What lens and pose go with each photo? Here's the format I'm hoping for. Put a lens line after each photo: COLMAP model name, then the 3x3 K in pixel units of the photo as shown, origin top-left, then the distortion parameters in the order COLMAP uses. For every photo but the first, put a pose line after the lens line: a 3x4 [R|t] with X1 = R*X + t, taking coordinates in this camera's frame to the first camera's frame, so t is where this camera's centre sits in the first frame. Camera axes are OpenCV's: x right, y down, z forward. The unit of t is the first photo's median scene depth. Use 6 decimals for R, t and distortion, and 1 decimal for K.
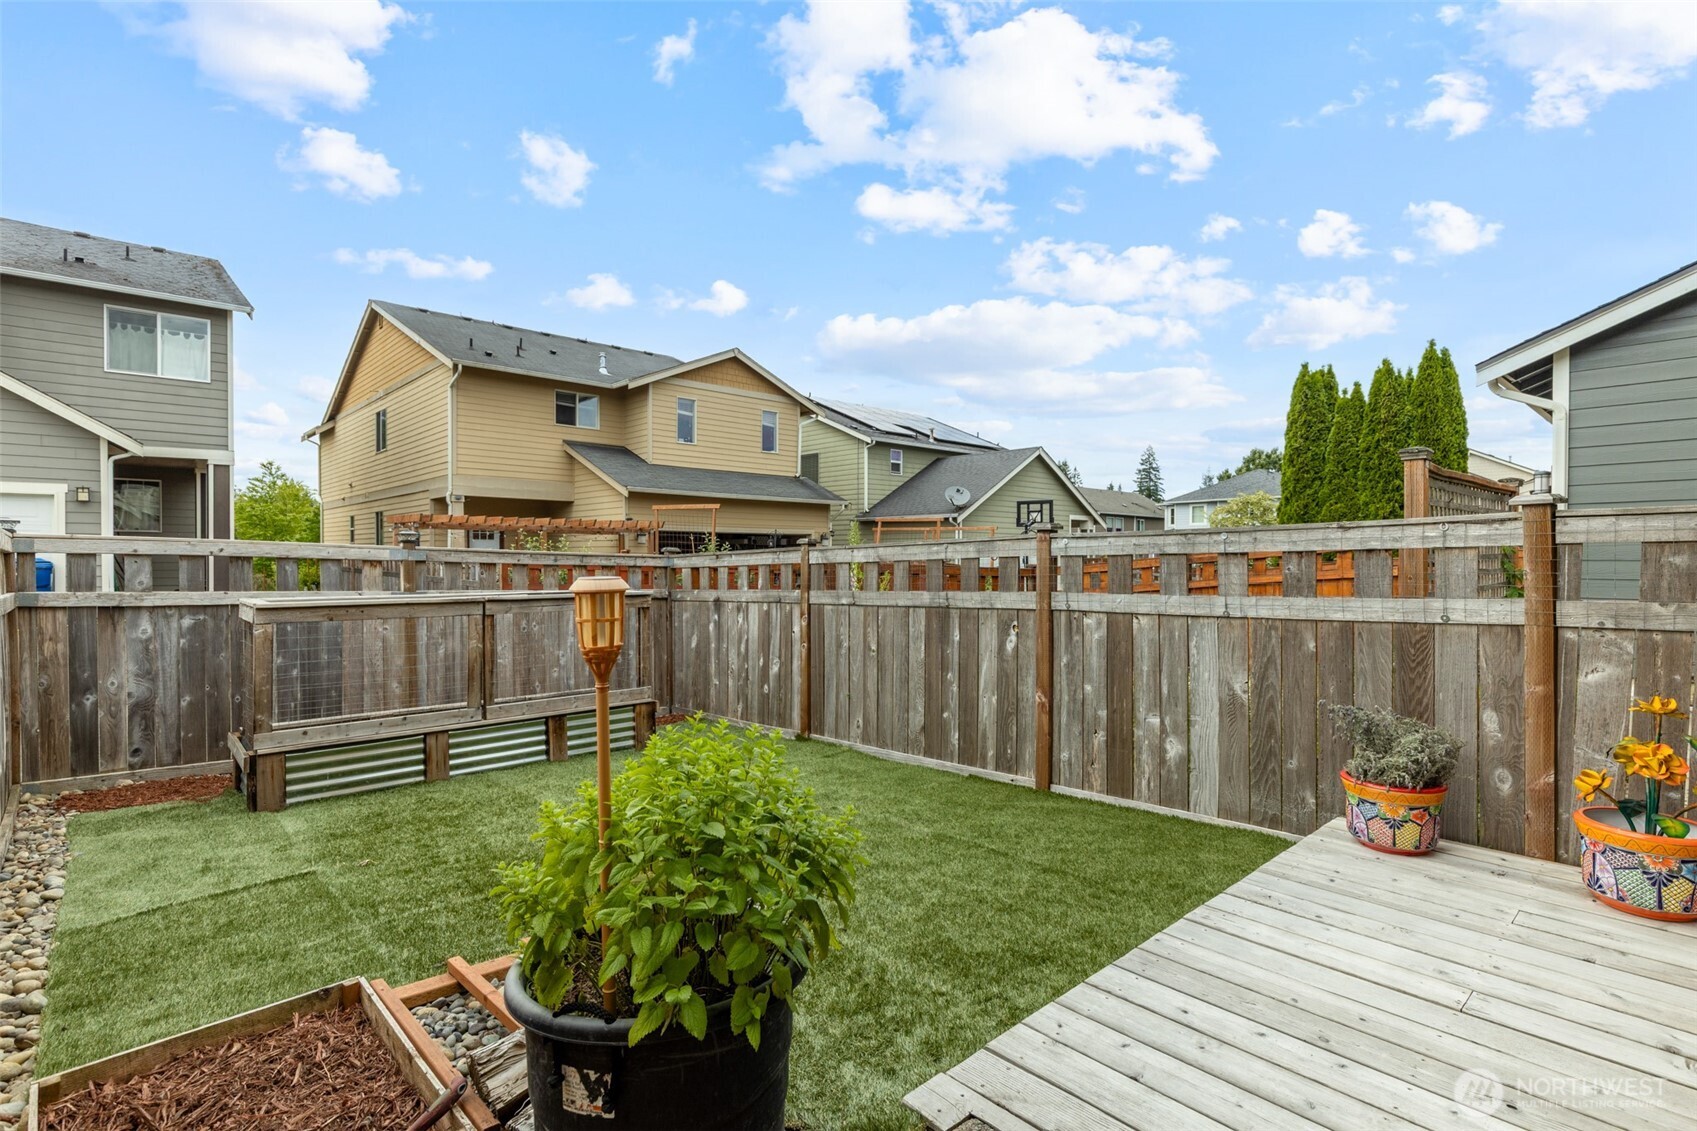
lens RADIAL K [[822.7, 0, 847.8], [0, 822.7, 567.7], [0, 0, 1]] dist [-0.016844, 0.002378]
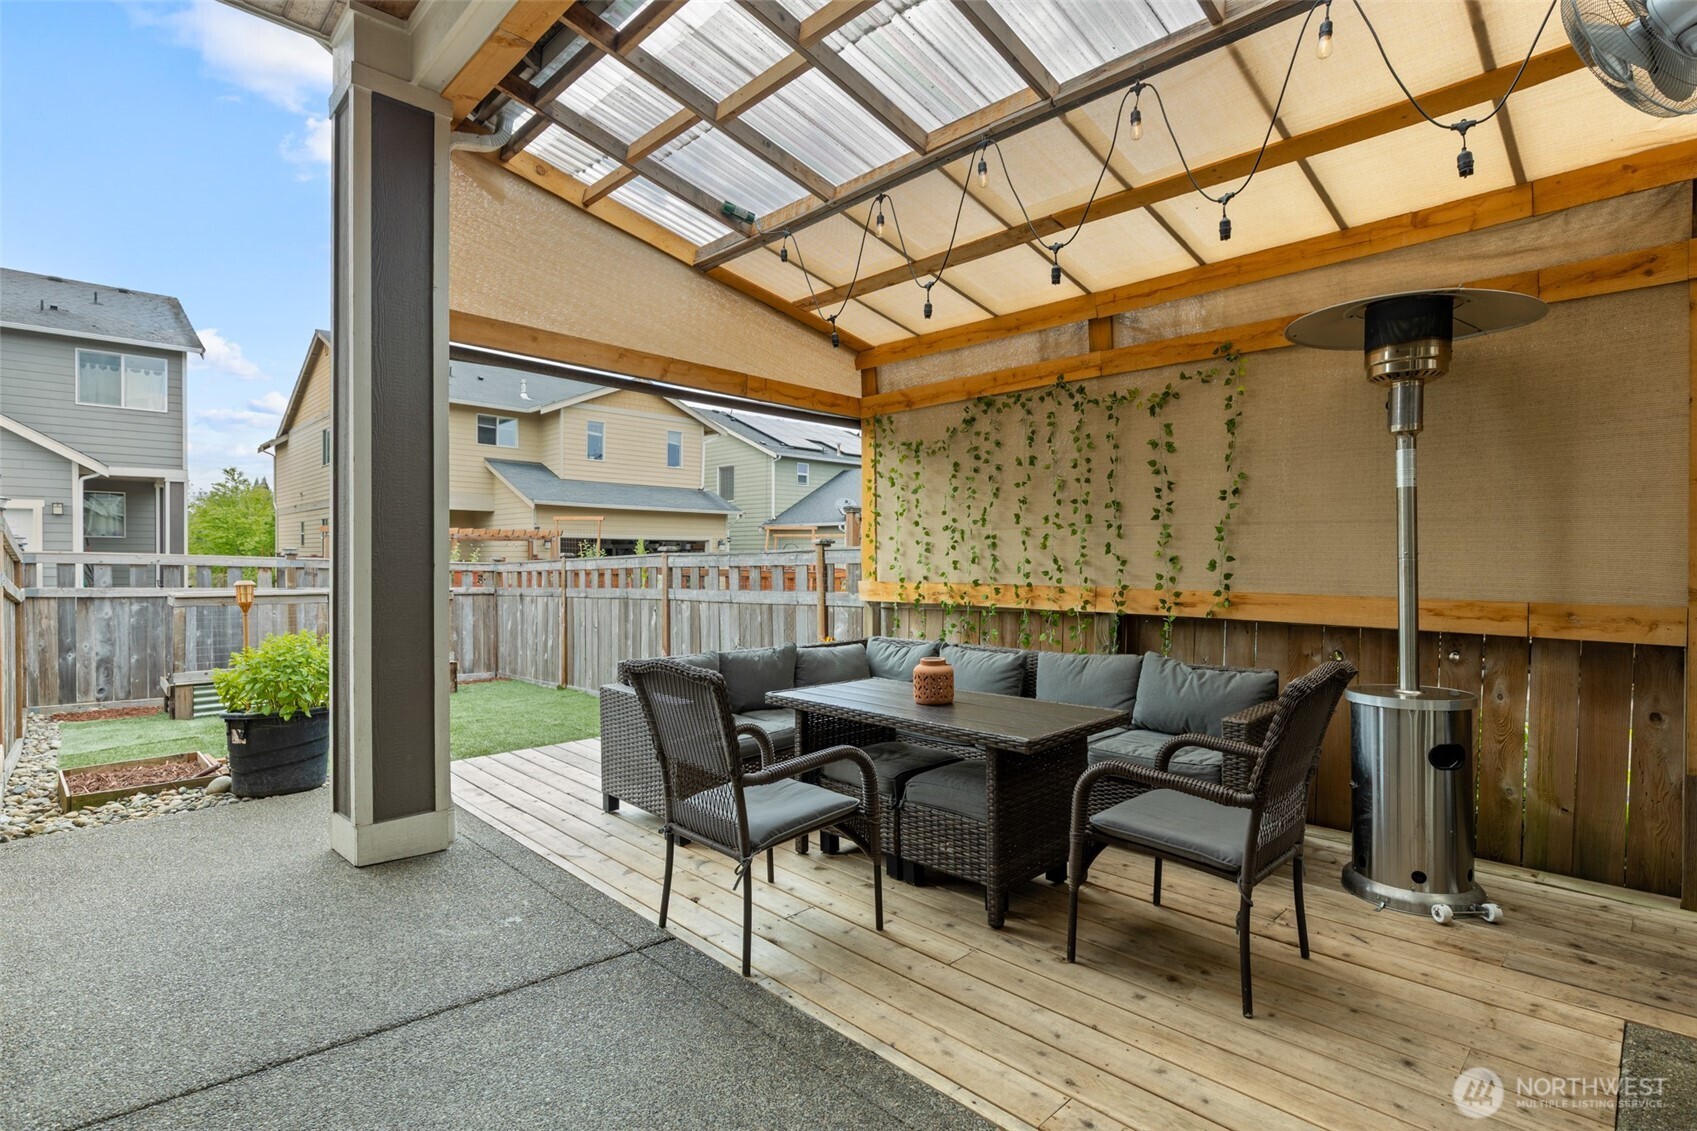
lens RADIAL K [[822.7, 0, 850.0], [0, 822.7, 565.5], [0, 0, 1]] dist [-0.016844, 0.002378]
pose [[0.999690, 0.001839, 0.024839, 0.202316], [-0.001758, 0.999993, -0.003296, -0.004060], [-0.024845, 0.003251, 0.999686, -0.230343]]
